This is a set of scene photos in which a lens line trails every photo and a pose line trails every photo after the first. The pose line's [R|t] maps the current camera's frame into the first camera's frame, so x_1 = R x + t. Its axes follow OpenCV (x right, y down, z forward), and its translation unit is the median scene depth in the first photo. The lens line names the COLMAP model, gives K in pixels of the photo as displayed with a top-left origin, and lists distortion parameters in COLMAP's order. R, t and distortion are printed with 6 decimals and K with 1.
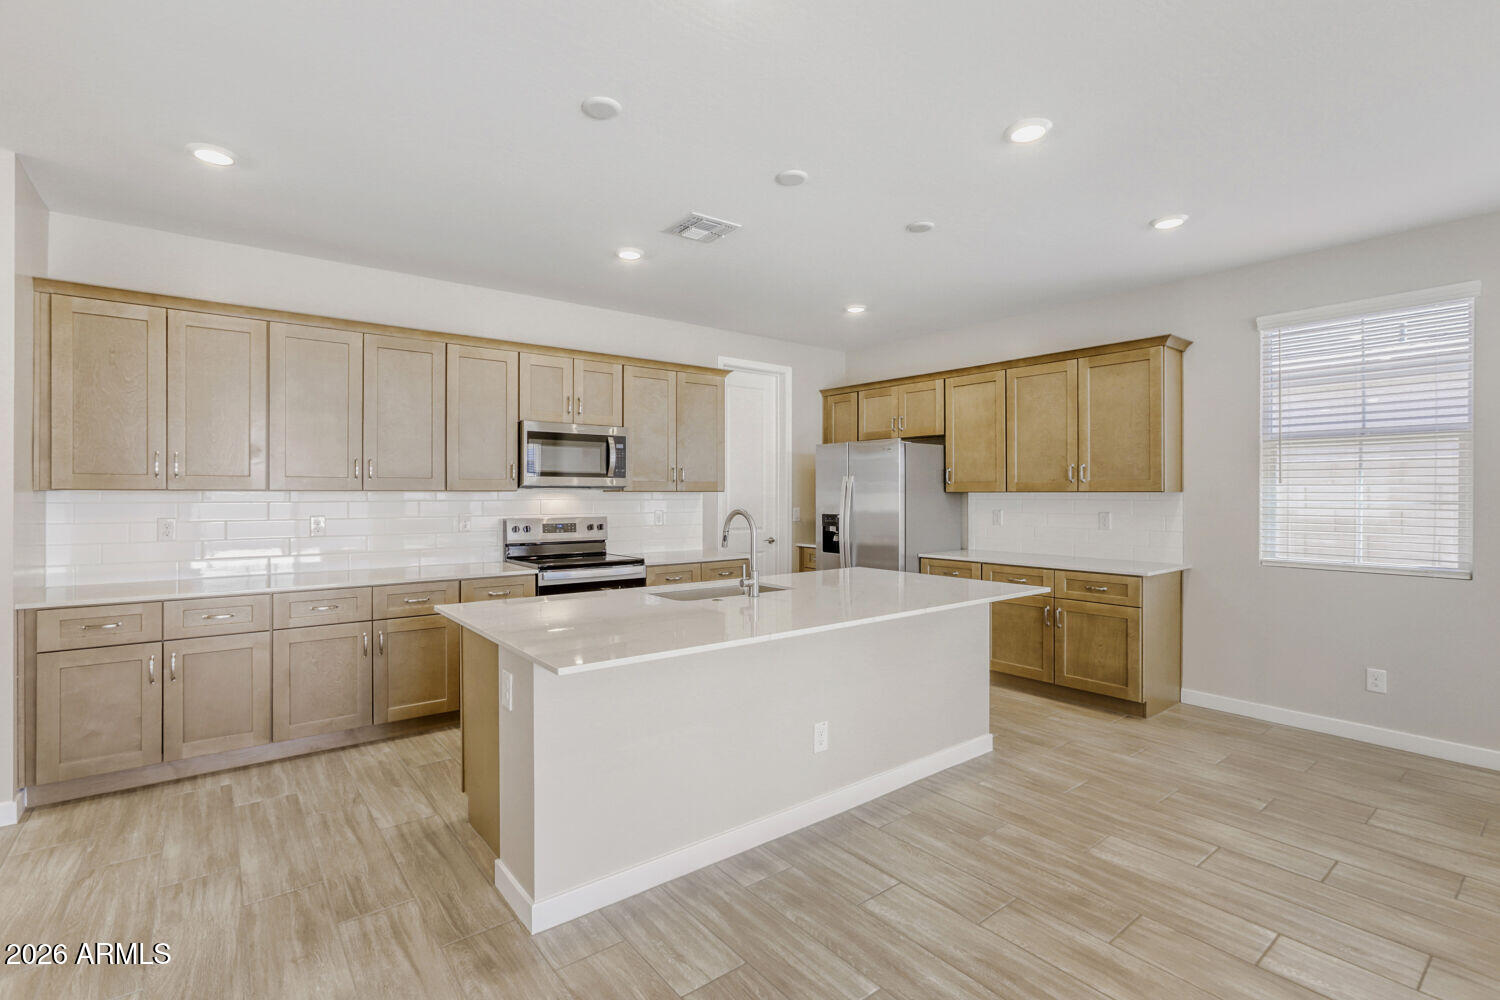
lens RADIAL K [[694.3, 0, 736.5], [0, 694.3, 495.5], [0, 0, 1]] dist [-0.024198, 0.009105]
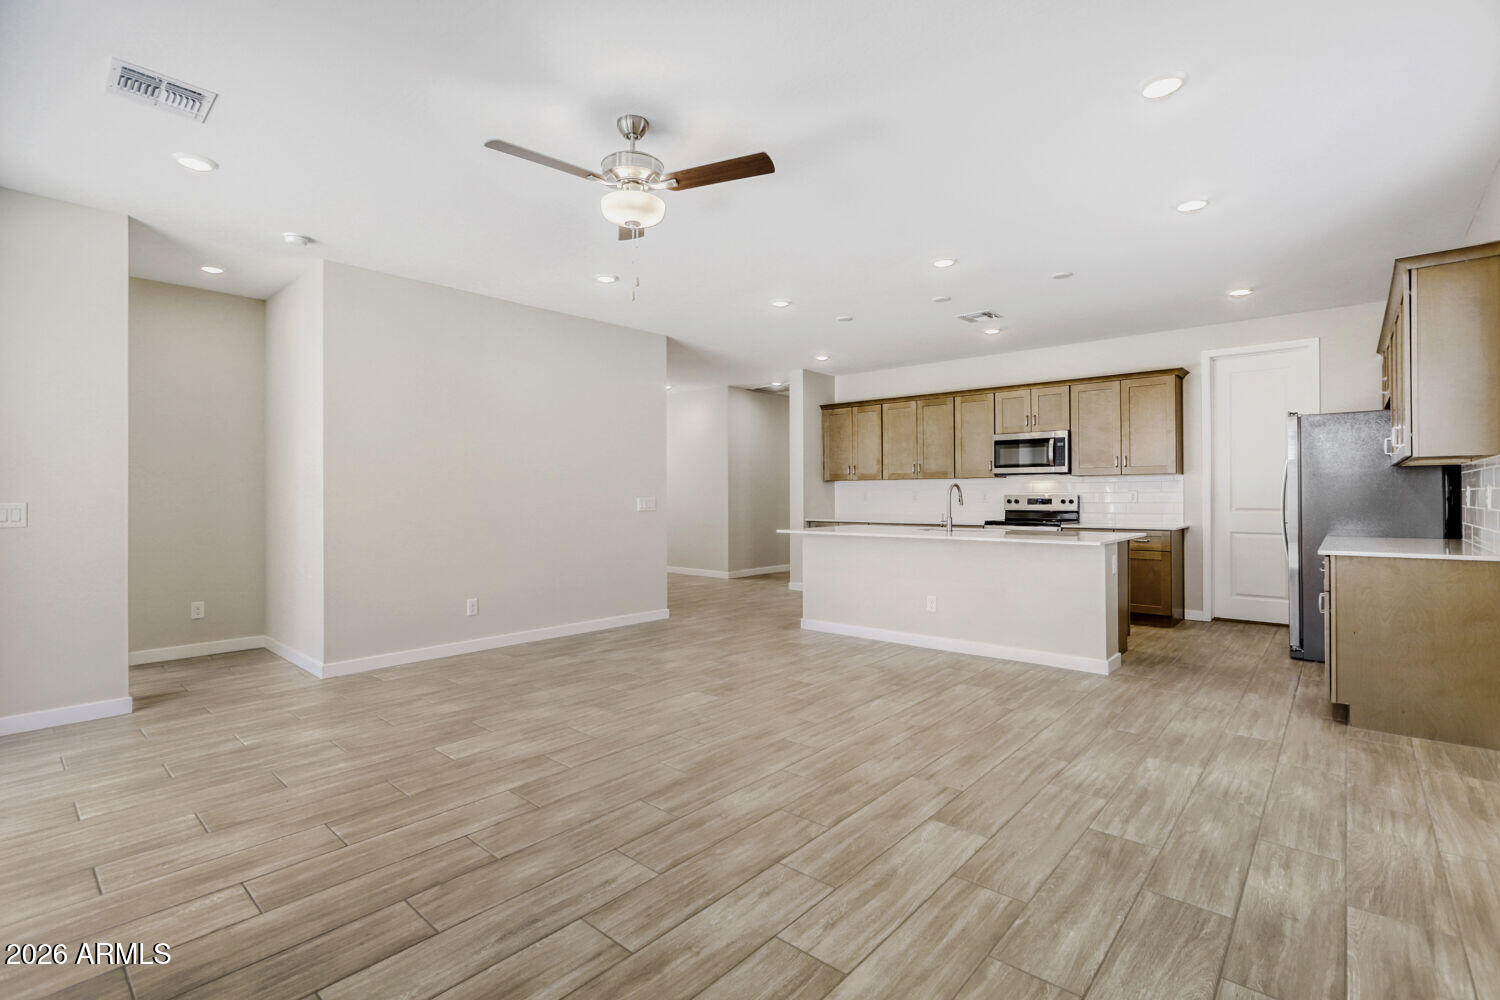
lens RADIAL K [[694.3, 0, 736.5], [0, 694.3, 495.5], [0, 0, 1]] dist [-0.024198, 0.009105]
pose [[0.183540, 0.000065, -0.983012, 1.300885], [0.001717, 0.999998, 0.000387, 0.038438], [0.983011, -0.001759, 0.183539, 0.098821]]
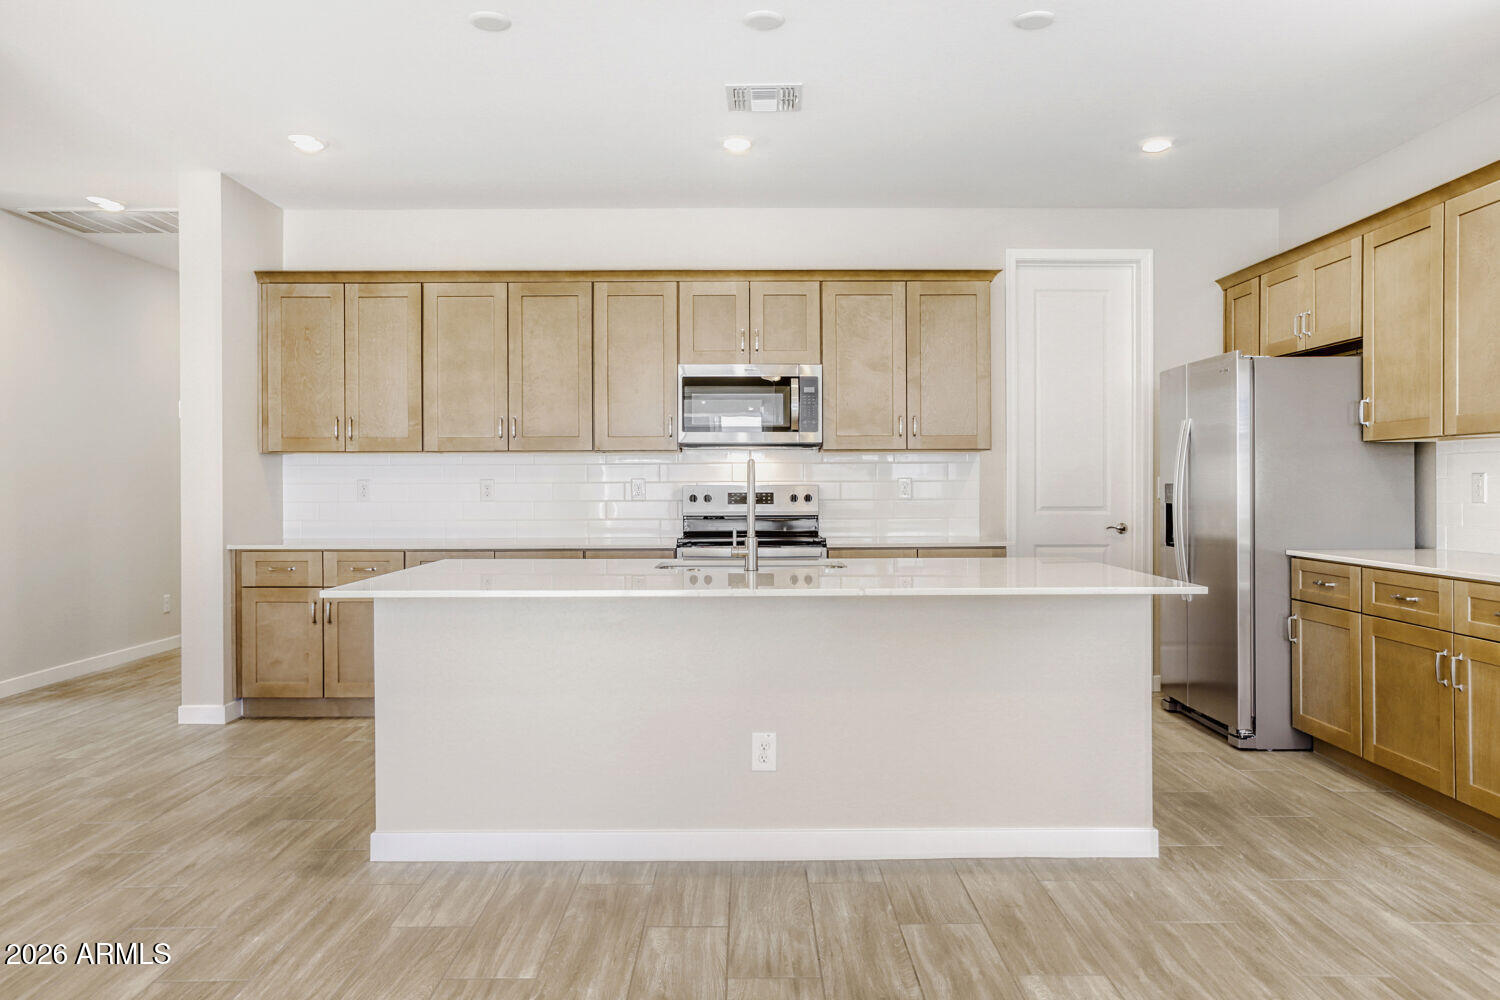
lens RADIAL K [[1078.6, 0, 747.9], [0, 1078.6, 491.8], [0, 0, 1]] dist [-0.001394, 0.006537]
pose [[0.792464, 0.002061, -0.609915, 0.582945], [0.002202, 0.999978, 0.006240, 0.037872], [0.609914, -0.006288, 0.792442, 0.032019]]
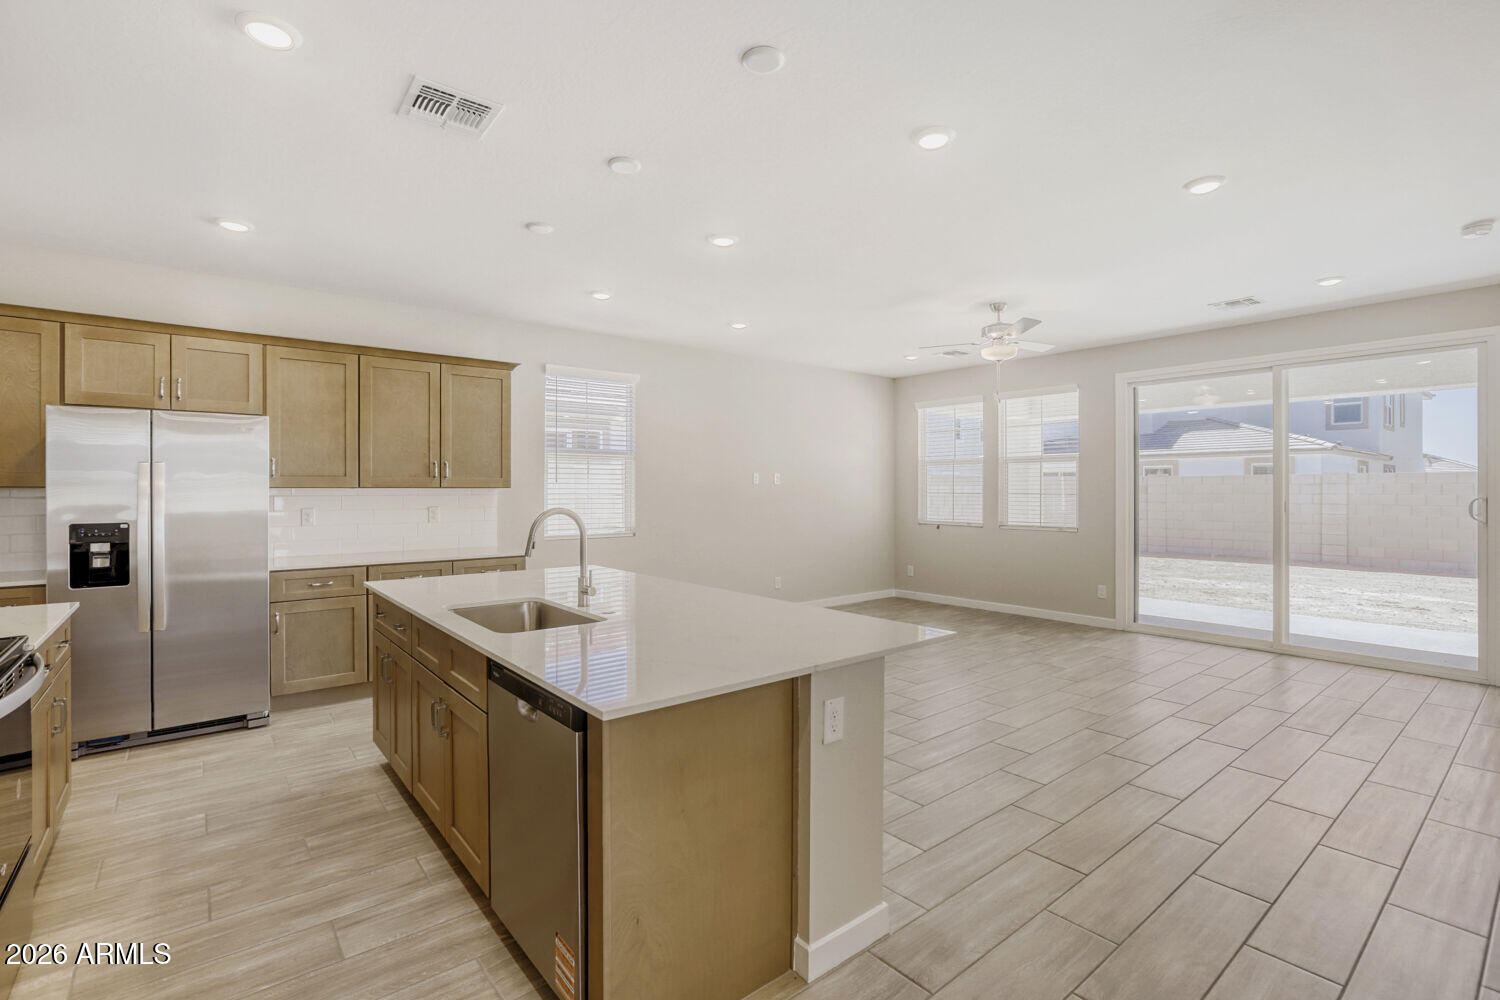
lens RADIAL K [[682.0, 0, 733.9], [0, 682.0, 490.7], [0, 0, 1]] dist [-0.017424, 0.007056]
pose [[-0.018153, -0.003787, 0.999828, -0.641471], [0.001117, 0.999992, 0.003808, -0.004443], [-0.999835, 0.001186, -0.018148, 0.623595]]
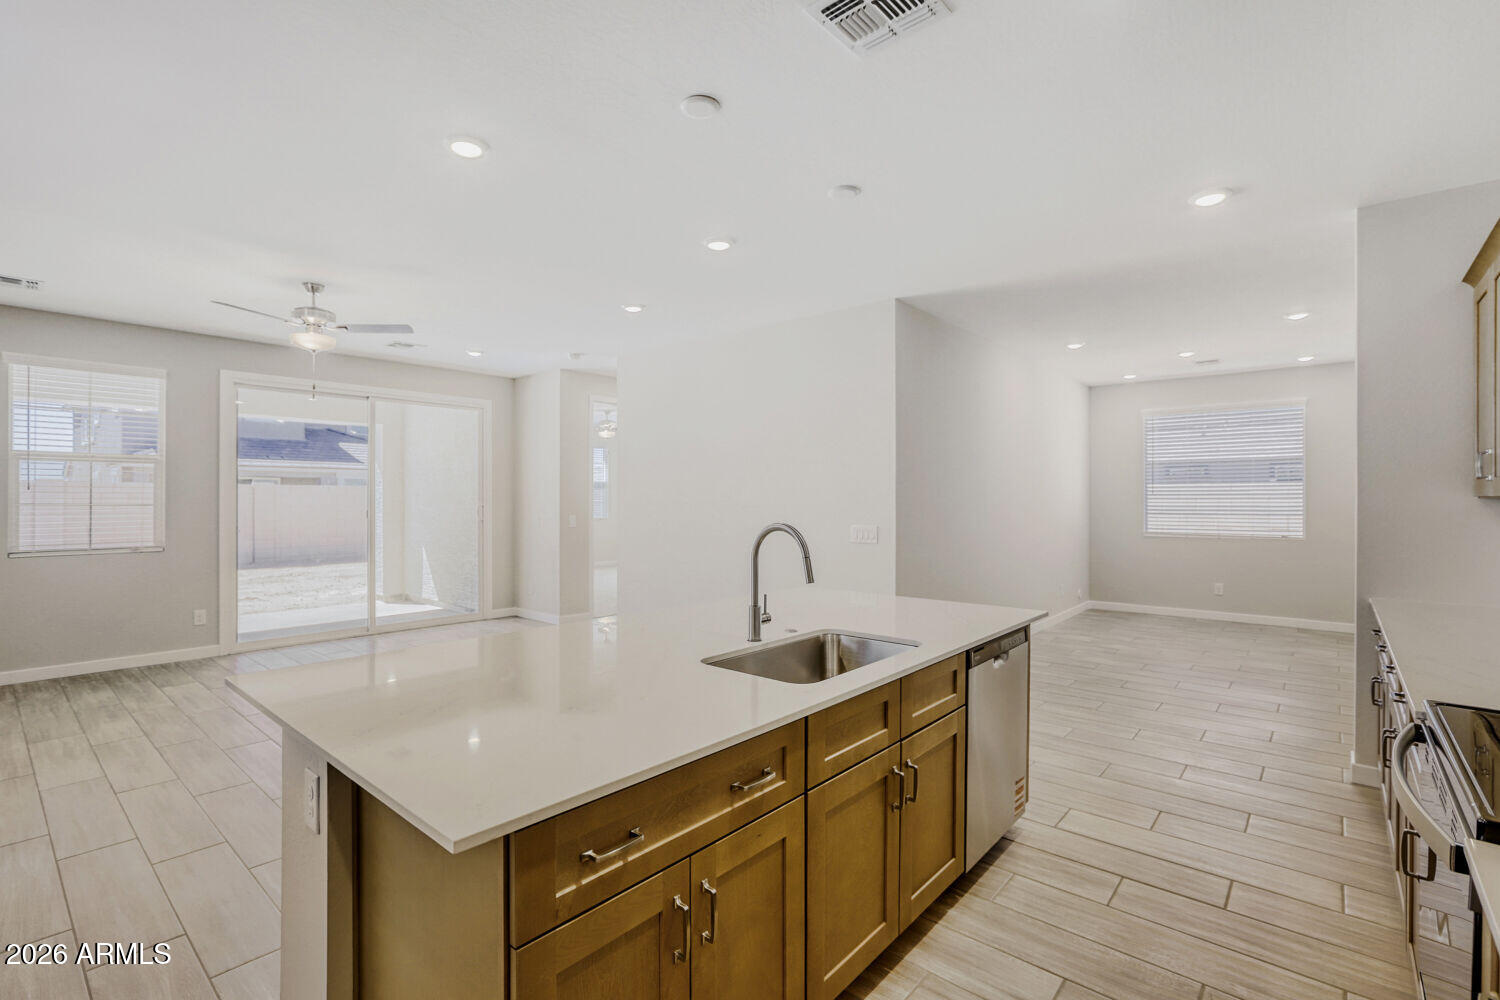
lens RADIAL K [[682.0, 0, 733.9], [0, 682.0, 490.7], [0, 0, 1]] dist [-0.017424, 0.007056]
pose [[-0.981581, -0.002374, -0.191032, 0.159487], [-0.000843, 0.999967, -0.008095, -0.007280], [0.191045, -0.007785, -0.981550, 1.302919]]
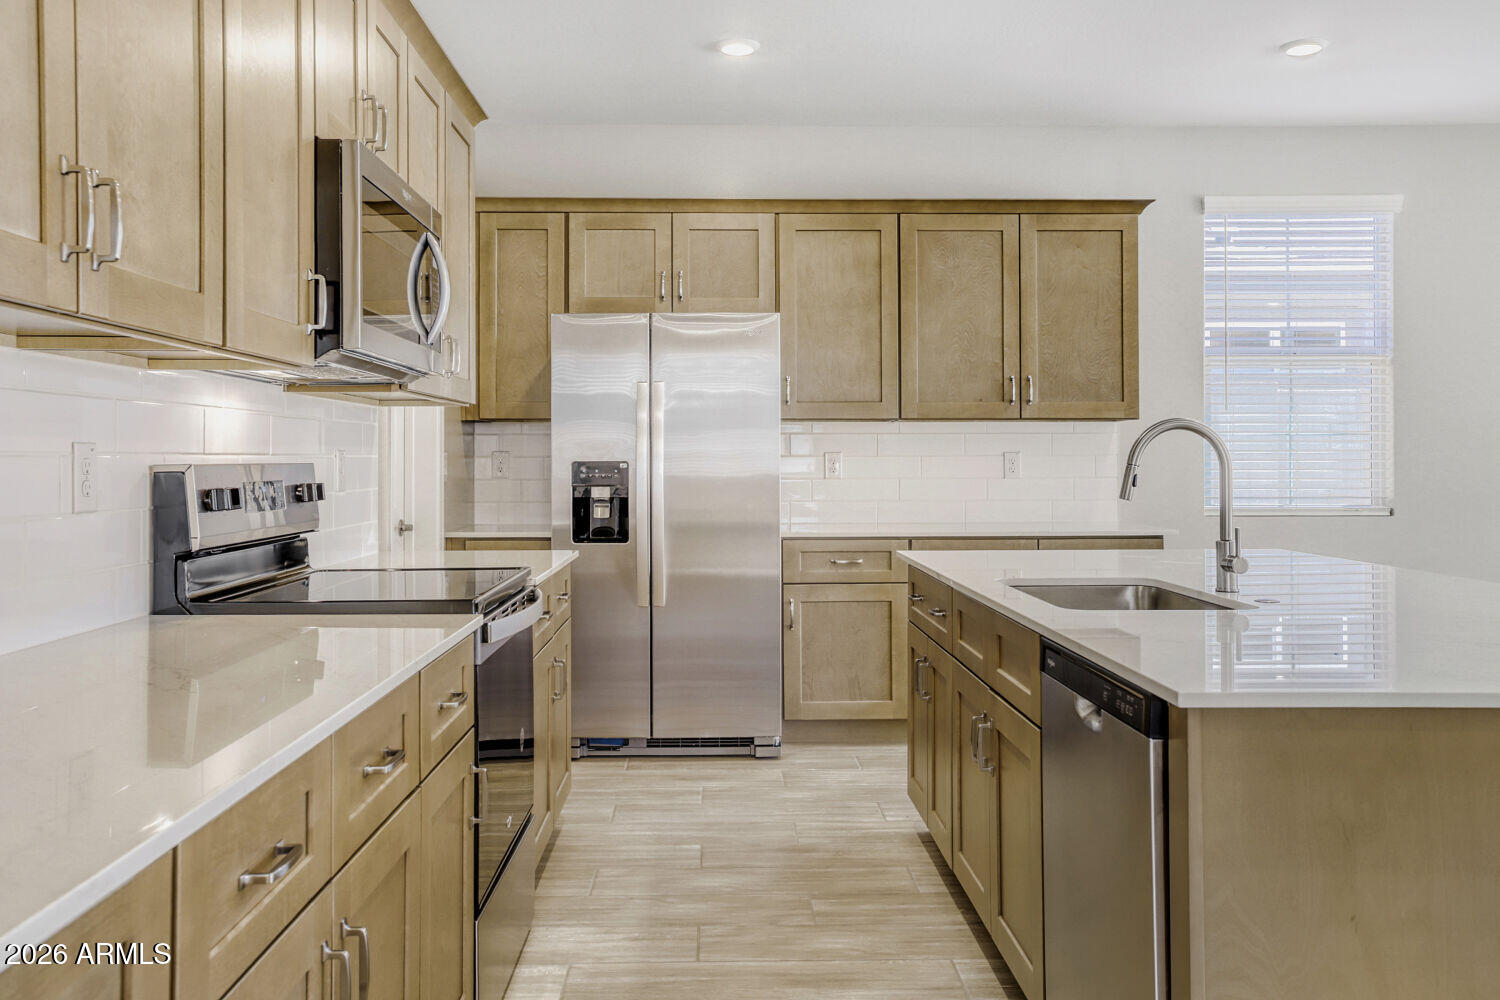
lens RADIAL K [[1261.1, 0, 730.4], [0, 1261.1, 446.0], [0, 0, 1]] dist [0.002219, 0.003371]
pose [[0.600219, 0.005957, 0.799814, -0.690978], [0.004114, 0.999936, -0.010534, 0.035065], [-0.799825, 0.009613, 0.600156, 0.561830]]
